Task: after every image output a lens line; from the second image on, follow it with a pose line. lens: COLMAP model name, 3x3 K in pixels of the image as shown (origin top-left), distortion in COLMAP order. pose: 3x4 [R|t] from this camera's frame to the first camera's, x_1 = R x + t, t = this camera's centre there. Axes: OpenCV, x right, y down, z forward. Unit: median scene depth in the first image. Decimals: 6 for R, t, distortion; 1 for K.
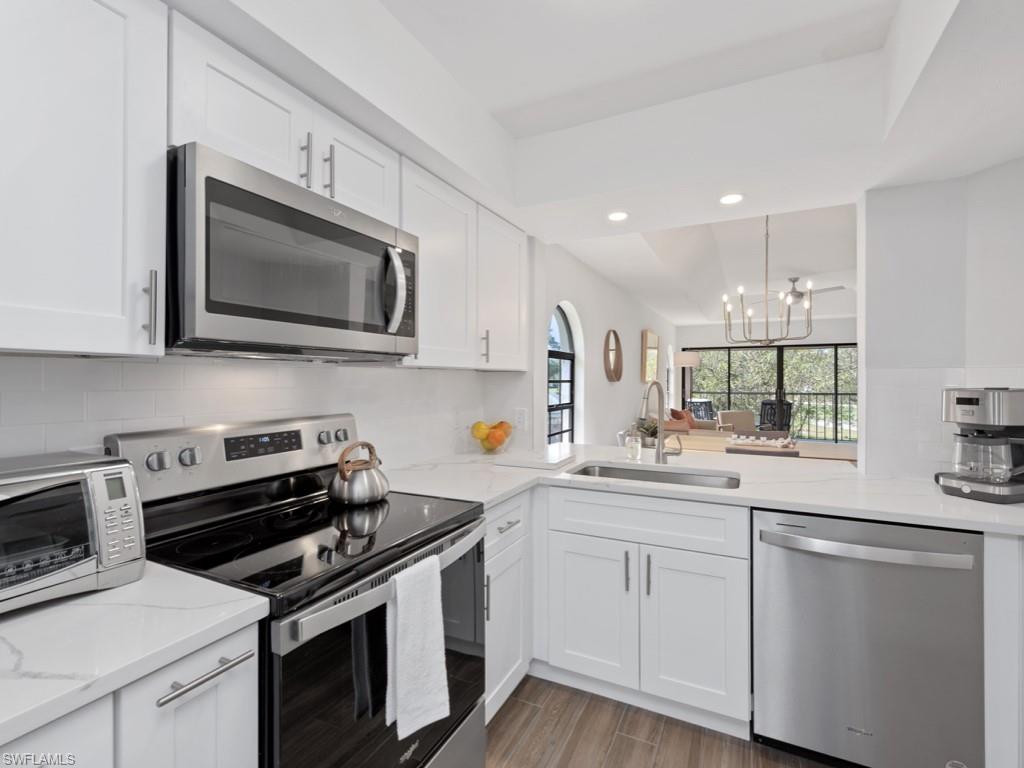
lens RADIAL K [[473.8, 0, 512.0], [0, 473.8, 384.0], [0, 0, 1]] dist [0.000638, 0.000053]
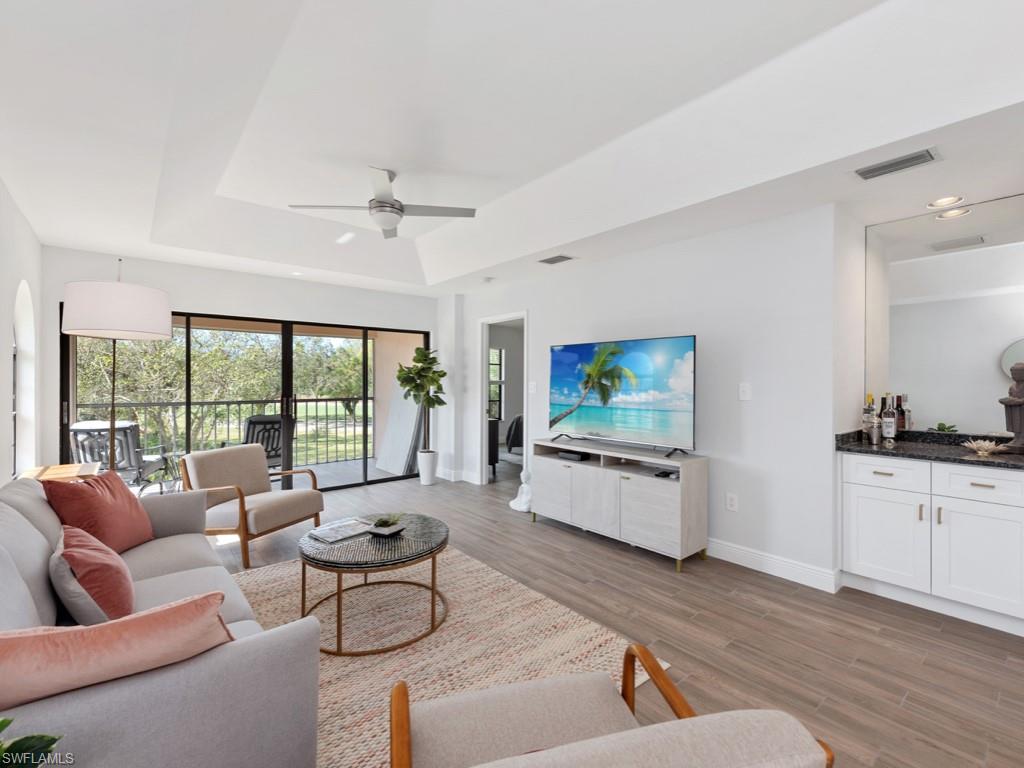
lens RADIAL K [[456.5, 0, 512.0], [0, 456.5, 384.0], [0, 0, 1]] dist [-0.001847, -0.000299]
pose [[0.393155, -0.009856, 0.919419, 0.150266], [0.009919, 0.999930, 0.006478, -0.005519], [-0.919419, 0.006573, 0.393225, 0.496458]]
